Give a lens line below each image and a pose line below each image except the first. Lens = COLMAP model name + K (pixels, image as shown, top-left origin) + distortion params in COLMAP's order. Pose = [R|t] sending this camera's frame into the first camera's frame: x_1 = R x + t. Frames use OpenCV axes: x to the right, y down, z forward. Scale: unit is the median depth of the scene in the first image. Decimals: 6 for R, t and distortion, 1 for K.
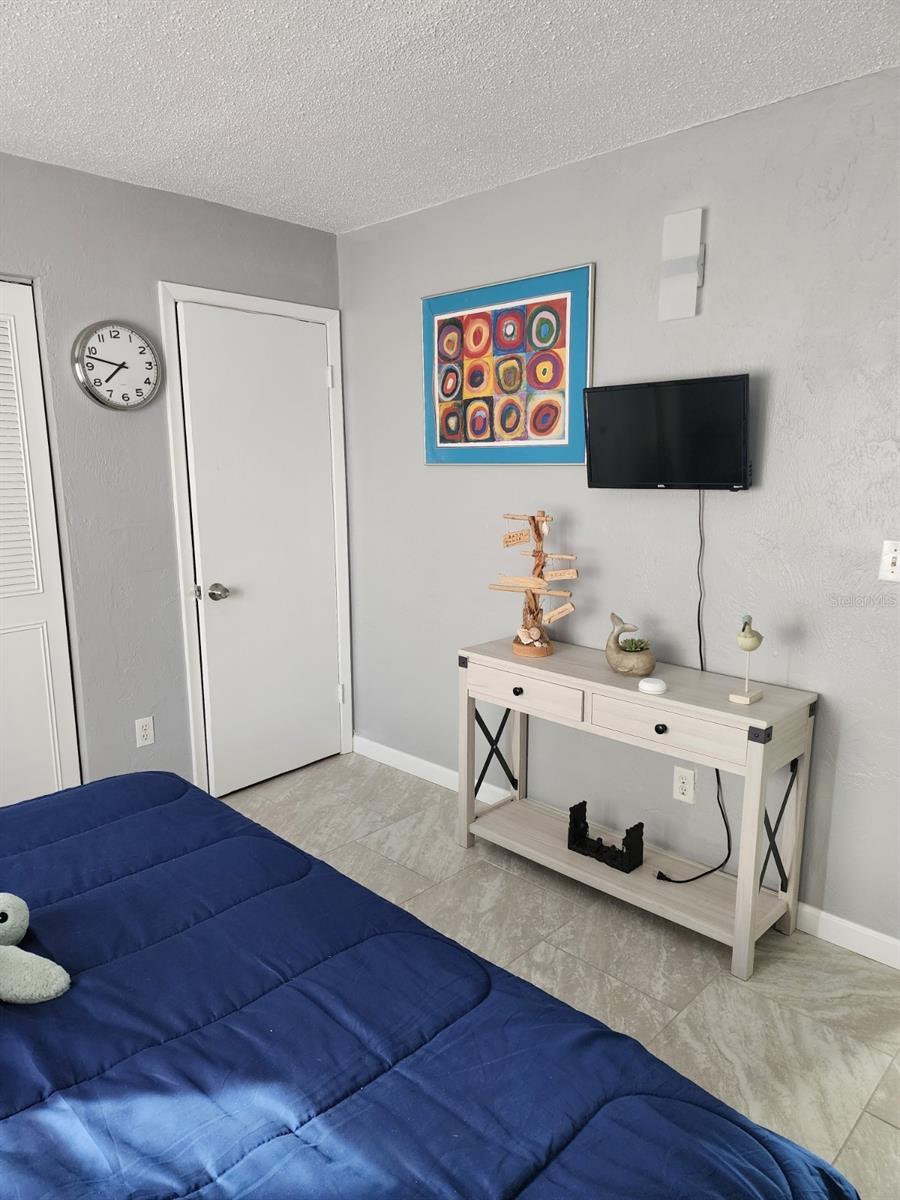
lens RADIAL K [[788.7, 0, 447.5], [0, 788.7, 604.6], [0, 0, 1]] dist [0.055089, -0.050713]
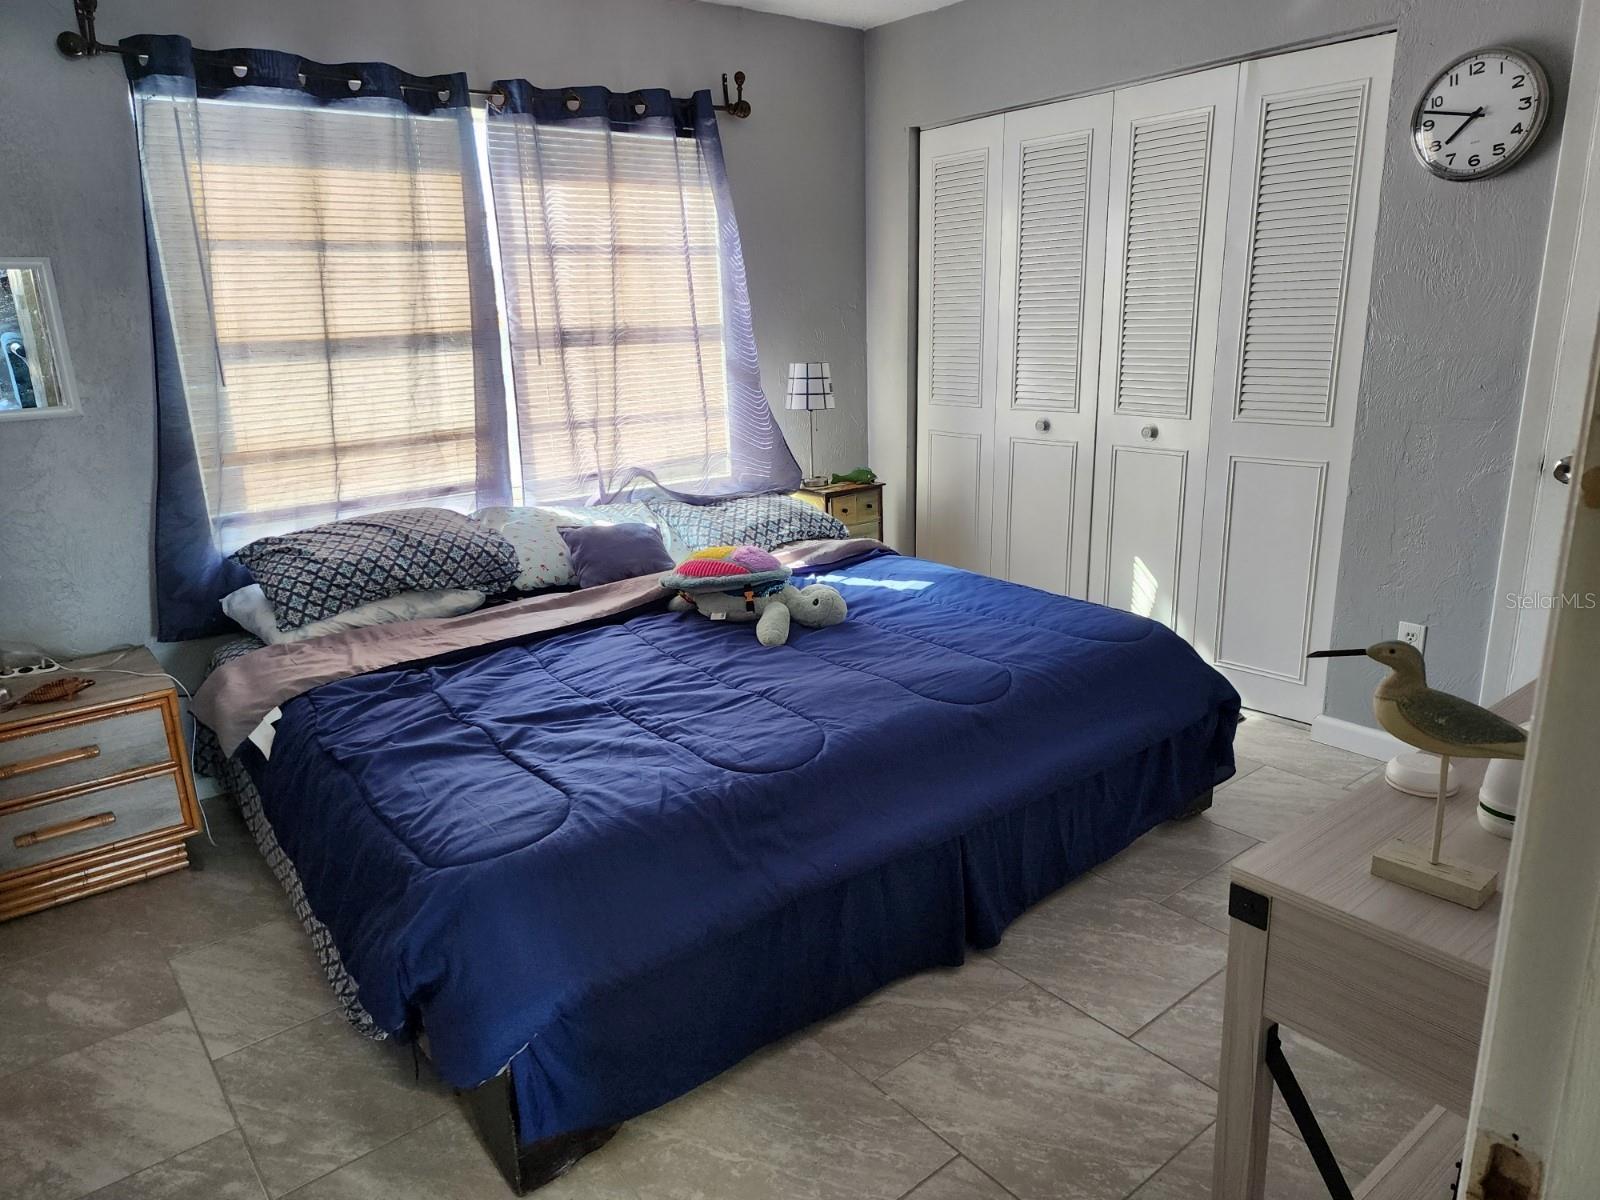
lens RADIAL K [[1051.6, 0, 798.6], [0, 1051.6, 599.0], [0, 0, 1]] dist [0.055089, -0.050713]
pose [[-0.127319, 0.267989, -0.954972, 0.660755], [-0.141233, 0.948099, 0.284889, -0.081350], [0.981755, 0.171146, -0.082862, 0.570378]]
